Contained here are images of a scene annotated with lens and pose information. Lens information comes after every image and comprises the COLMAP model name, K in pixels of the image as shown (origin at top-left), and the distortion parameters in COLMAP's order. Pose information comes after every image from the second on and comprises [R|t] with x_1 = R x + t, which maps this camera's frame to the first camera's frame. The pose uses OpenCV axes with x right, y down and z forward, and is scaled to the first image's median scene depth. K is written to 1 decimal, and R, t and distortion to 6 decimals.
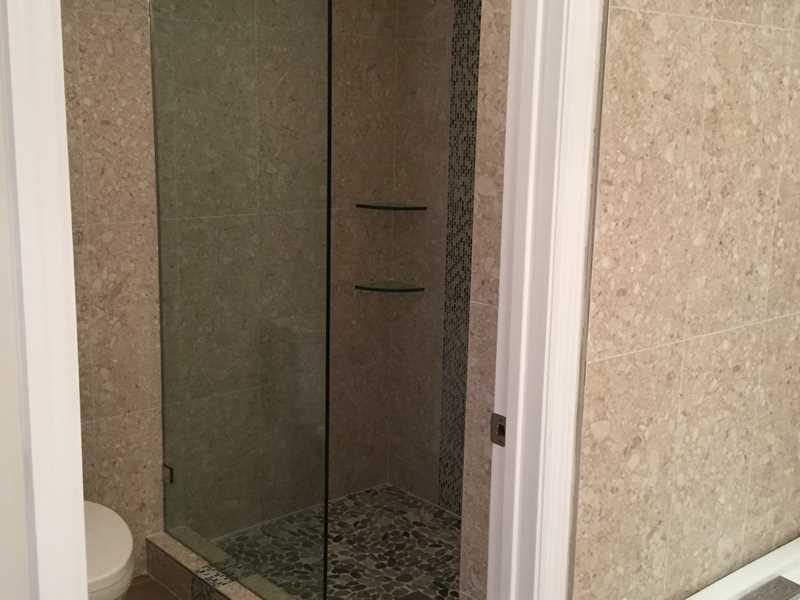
lens RADIAL K [[975.8, 0, 394.1], [0, 975.8, 298.1], [0, 0, 1]] dist [0.101136, -0.210629]
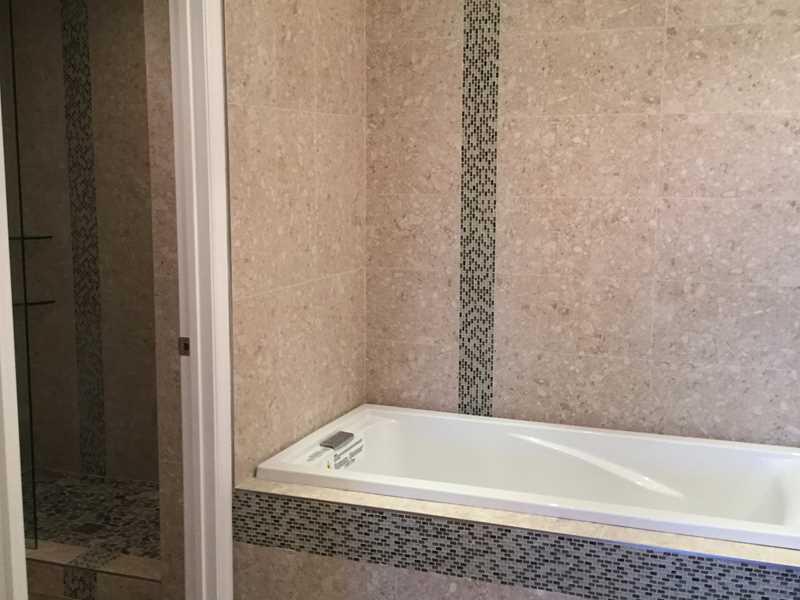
lens RADIAL K [[975.8, 0, 394.1], [0, 975.8, 298.1], [0, 0, 1]] dist [0.101136, -0.210629]
pose [[0.883953, -0.084376, 0.459899, -0.312011], [0.106257, 0.994099, -0.021849, 0.114658], [-0.455341, 0.068181, 0.887702, -0.610770]]
